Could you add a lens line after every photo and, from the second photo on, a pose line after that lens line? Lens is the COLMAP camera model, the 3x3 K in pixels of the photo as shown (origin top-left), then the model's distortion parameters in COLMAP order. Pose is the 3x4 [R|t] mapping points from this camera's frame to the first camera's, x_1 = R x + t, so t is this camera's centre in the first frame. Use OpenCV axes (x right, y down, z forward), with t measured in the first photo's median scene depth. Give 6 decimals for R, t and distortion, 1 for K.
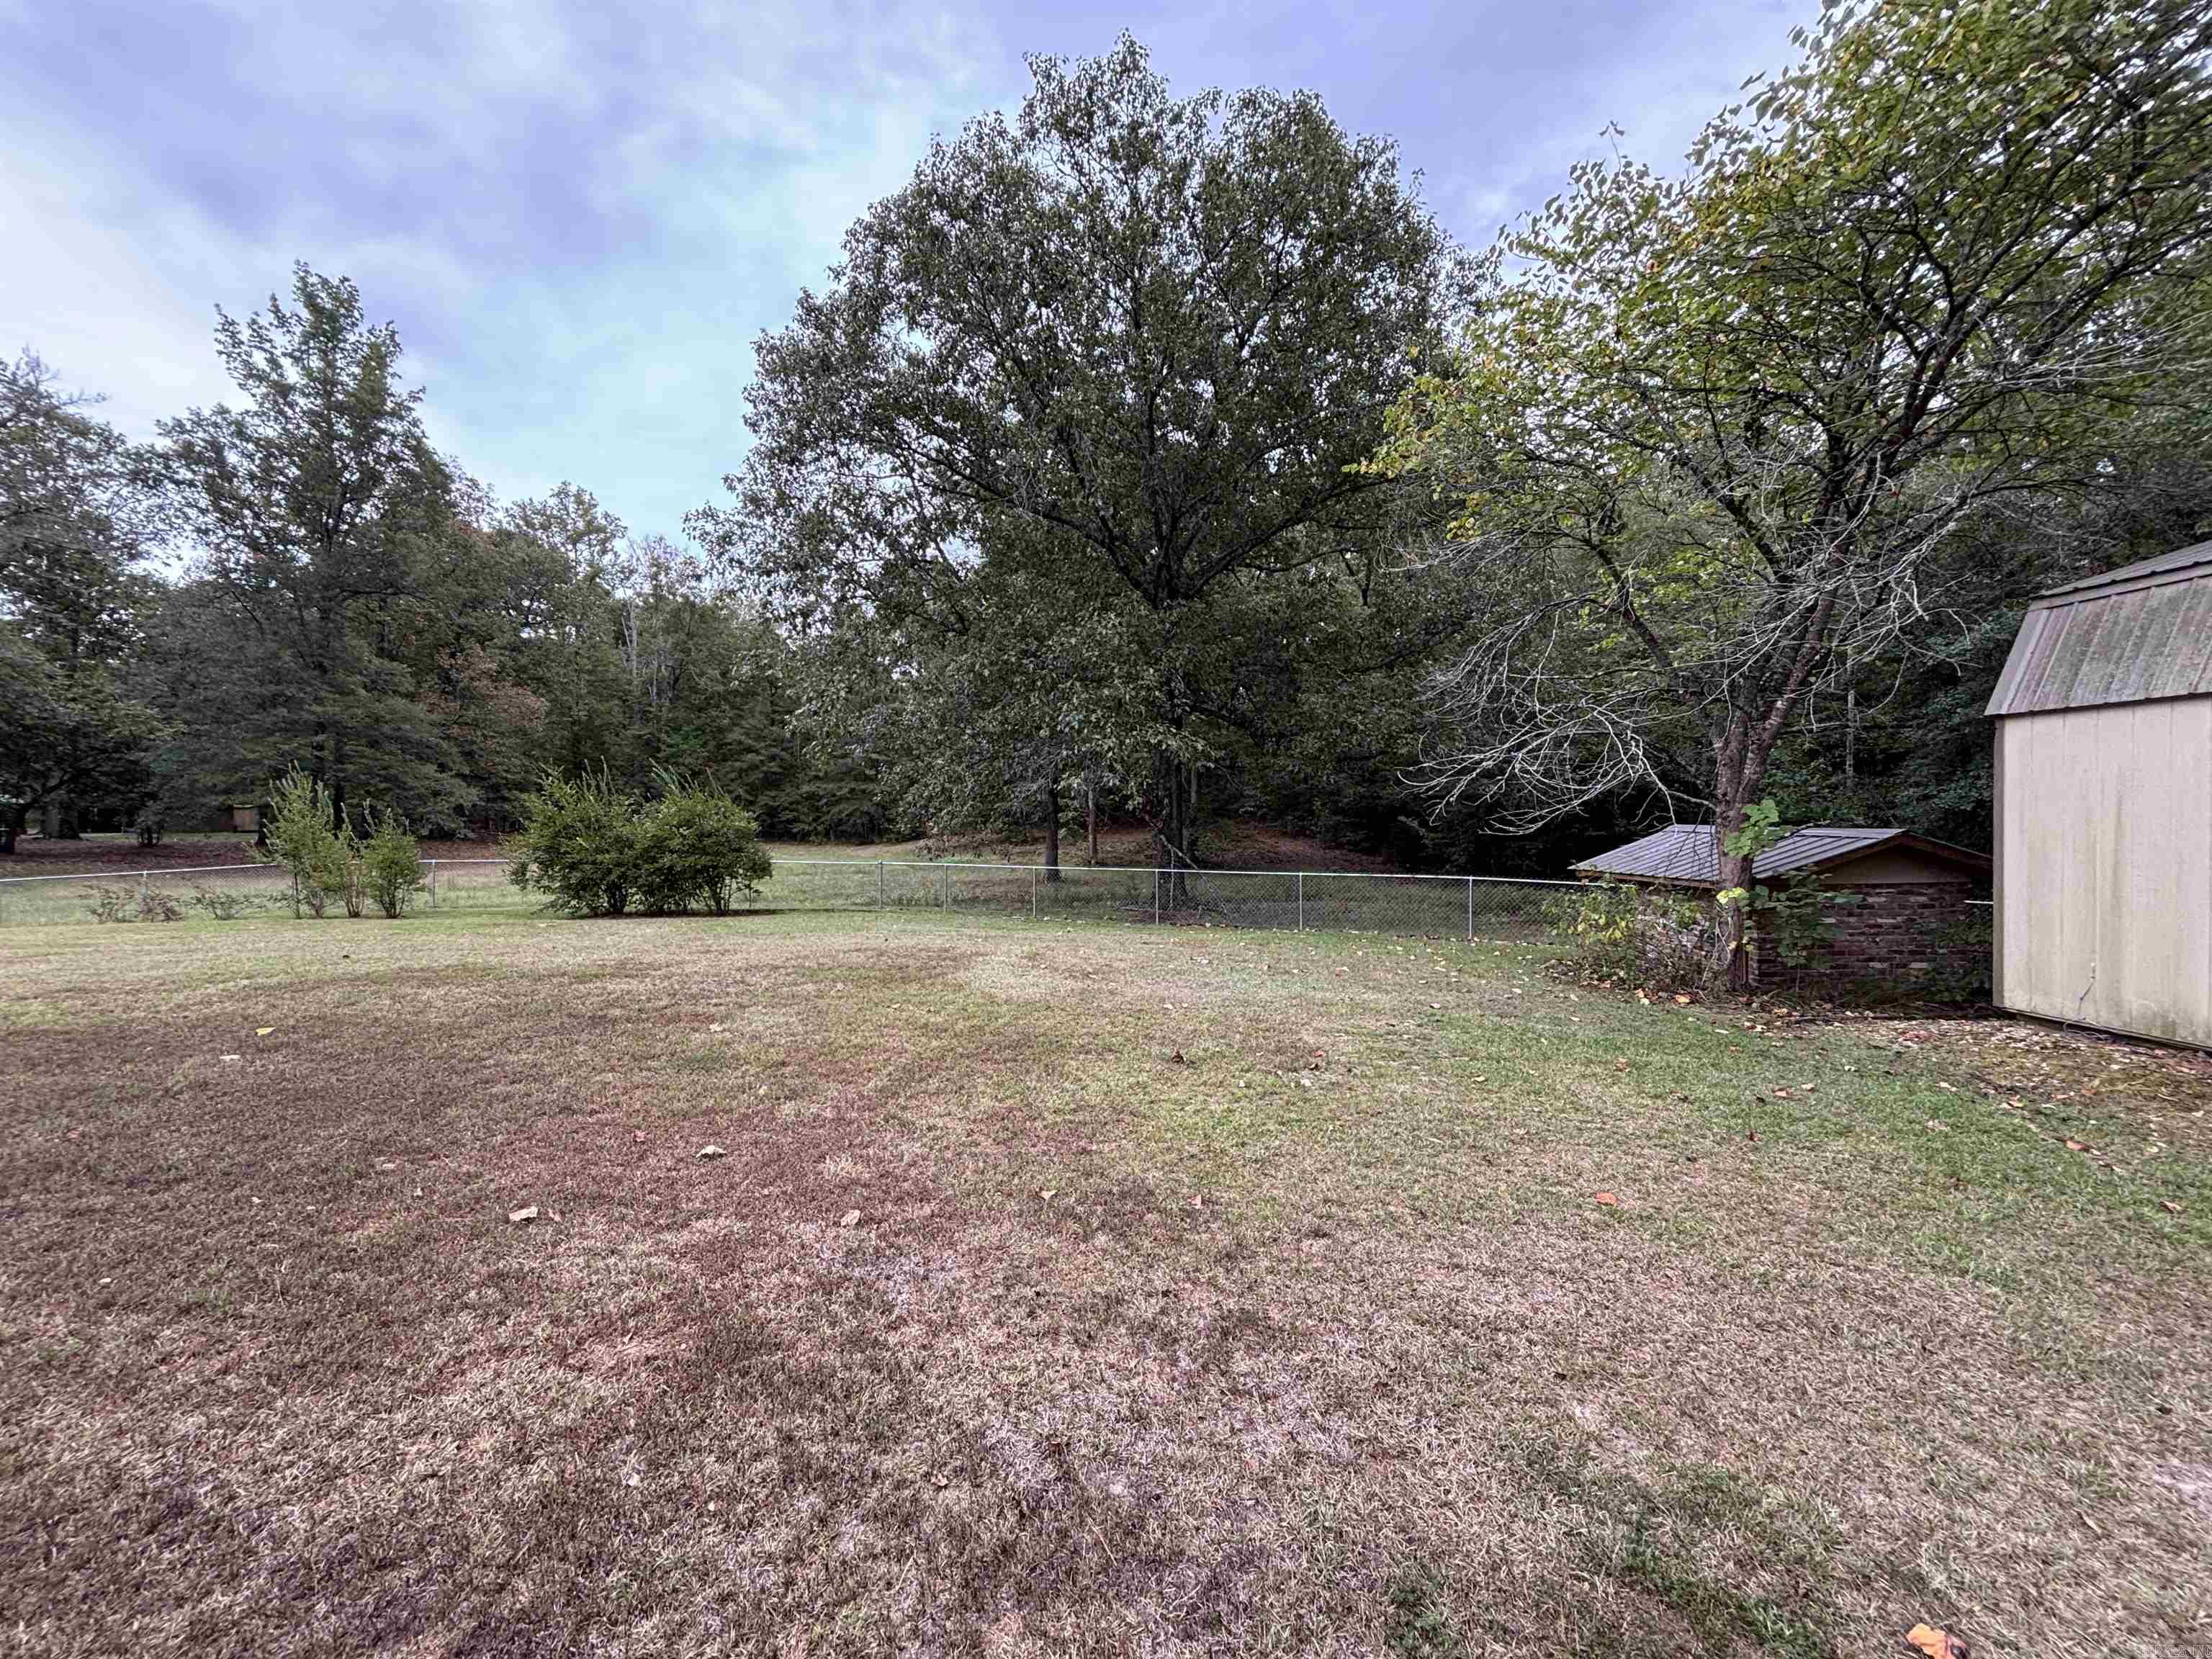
lens RADIAL K [[886.3, 0, 1111.1], [0, 886.3, 823.2], [0, 0, 1]] dist [-0.001764, -0.000236]
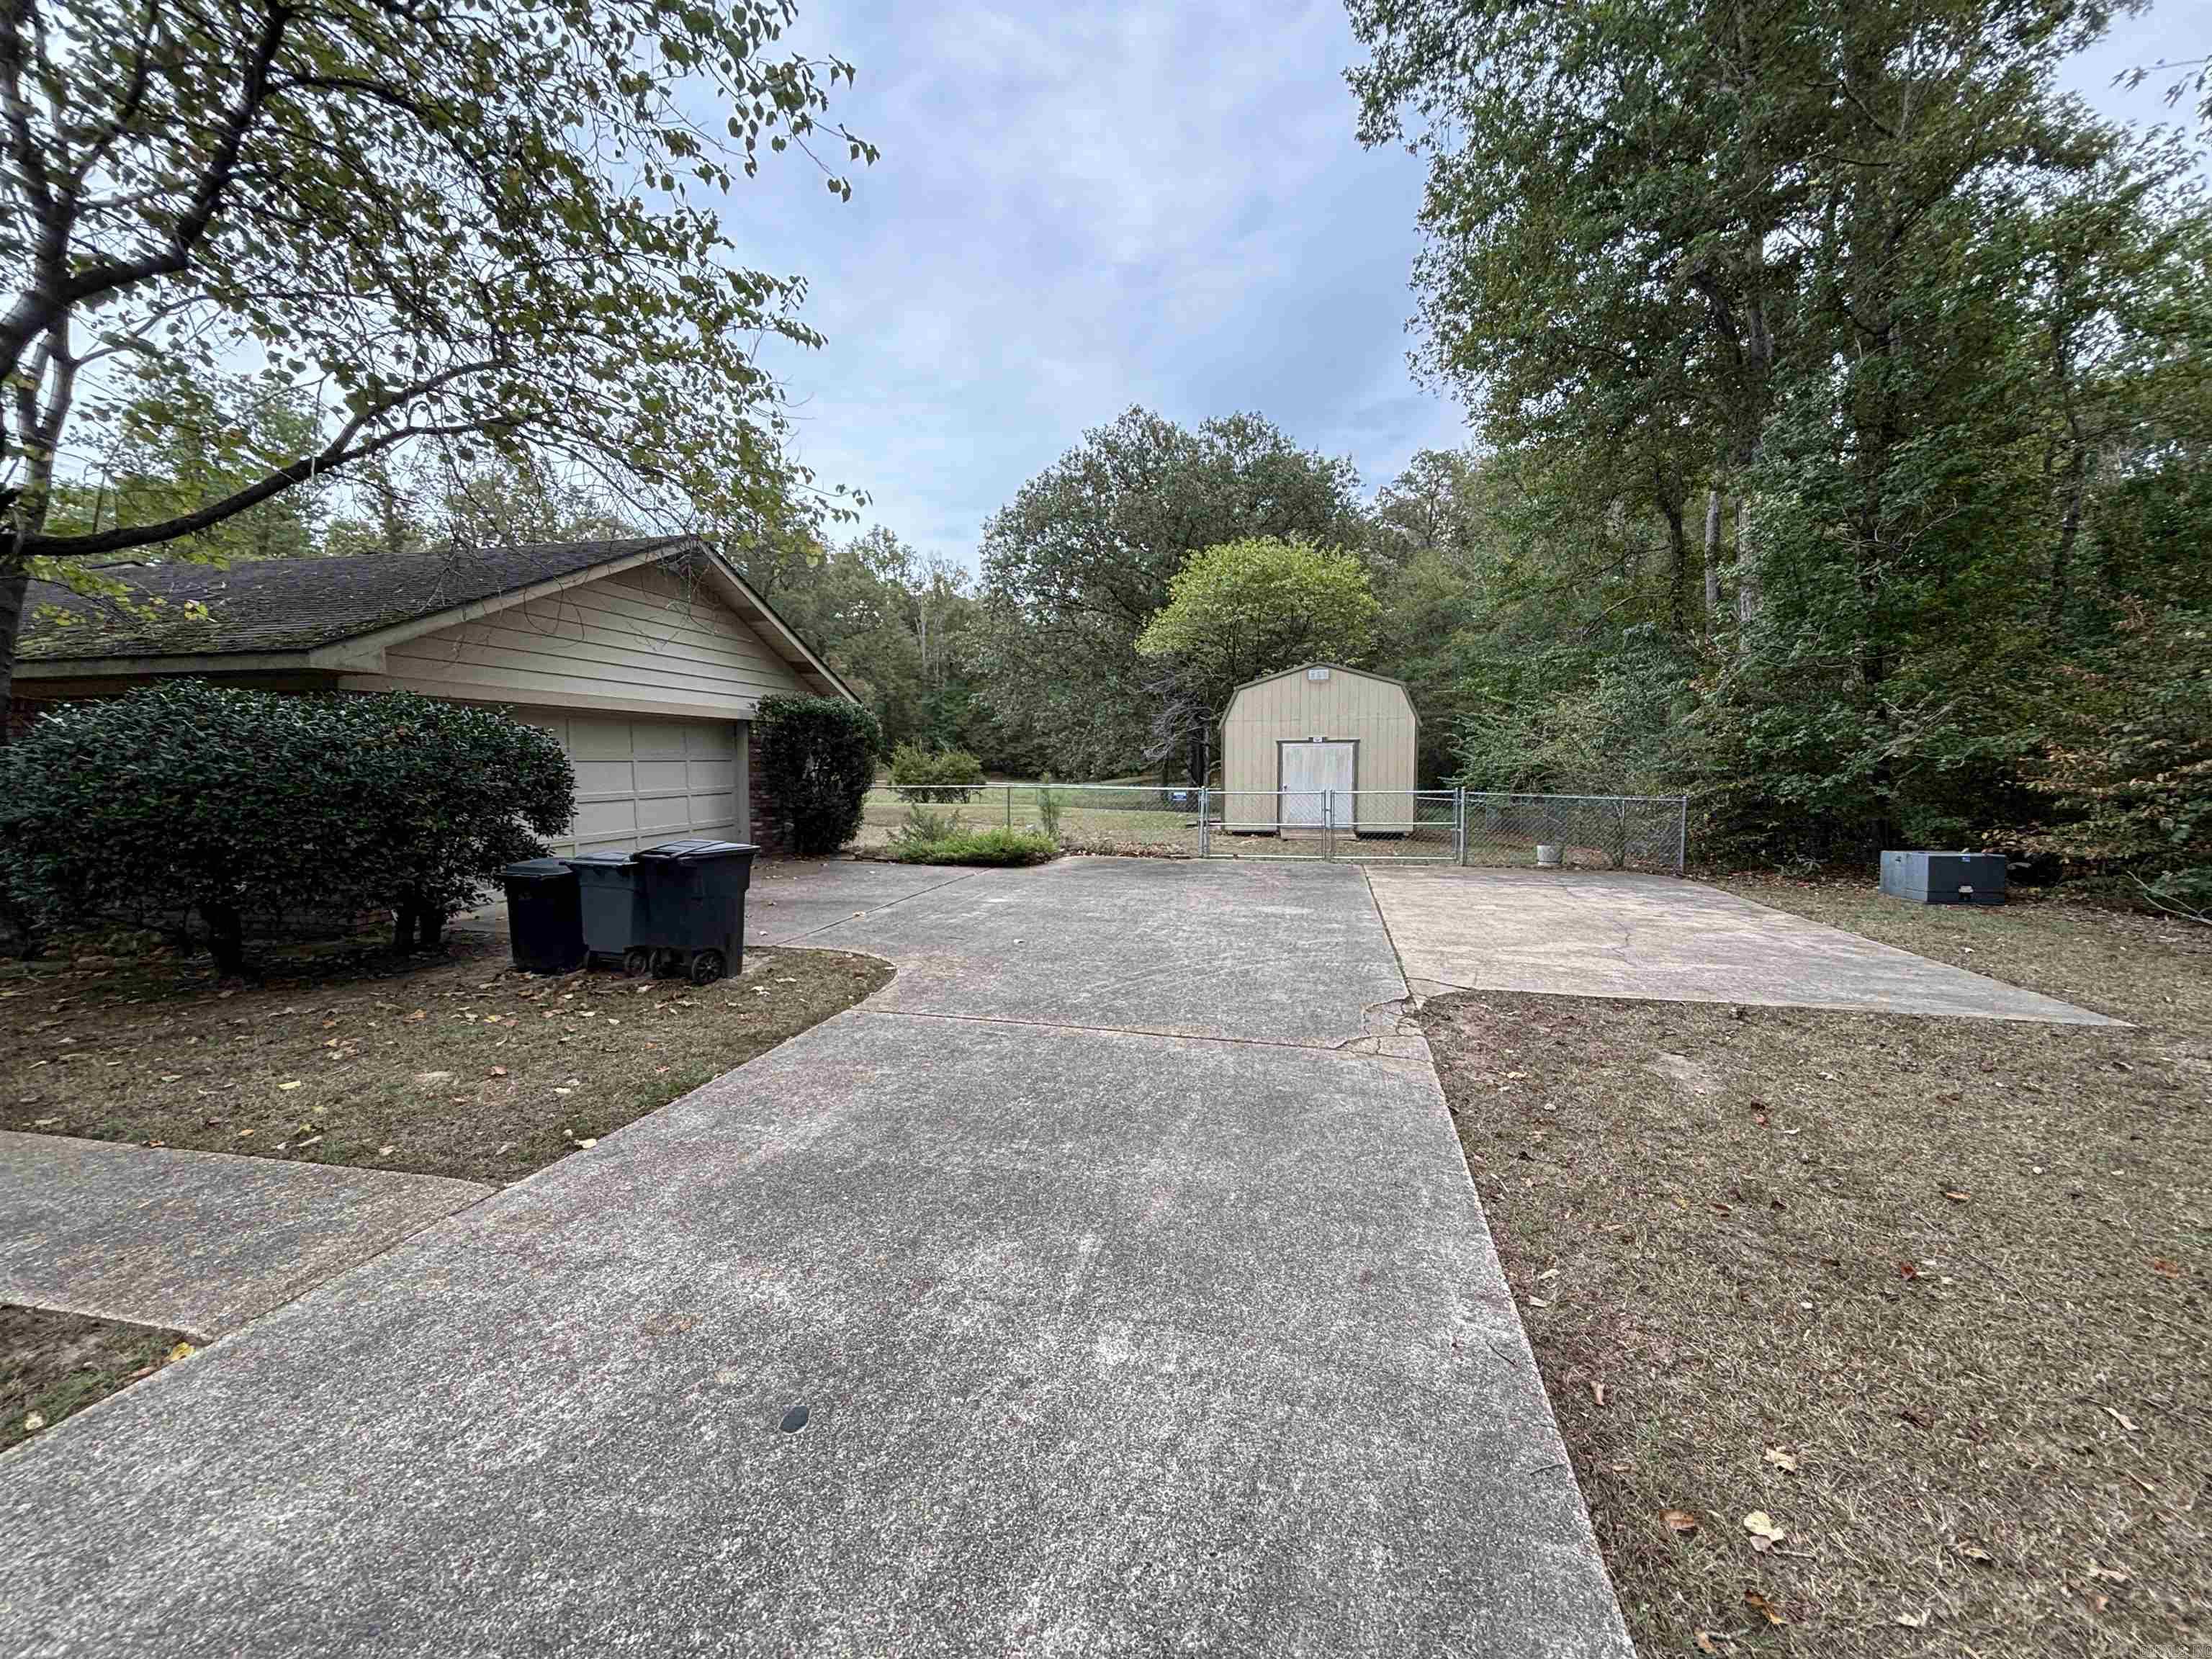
lens RADIAL K [[886.3, 0, 1112.4], [0, 886.3, 842.5], [0, 0, 1]] dist [-0.001764, -0.000236]
pose [[0.958659, 0.009385, -0.284404, 0.169609], [0.019586, 0.994910, 0.098849, -0.004584], [0.283884, -0.100333, 0.953595, -0.323471]]
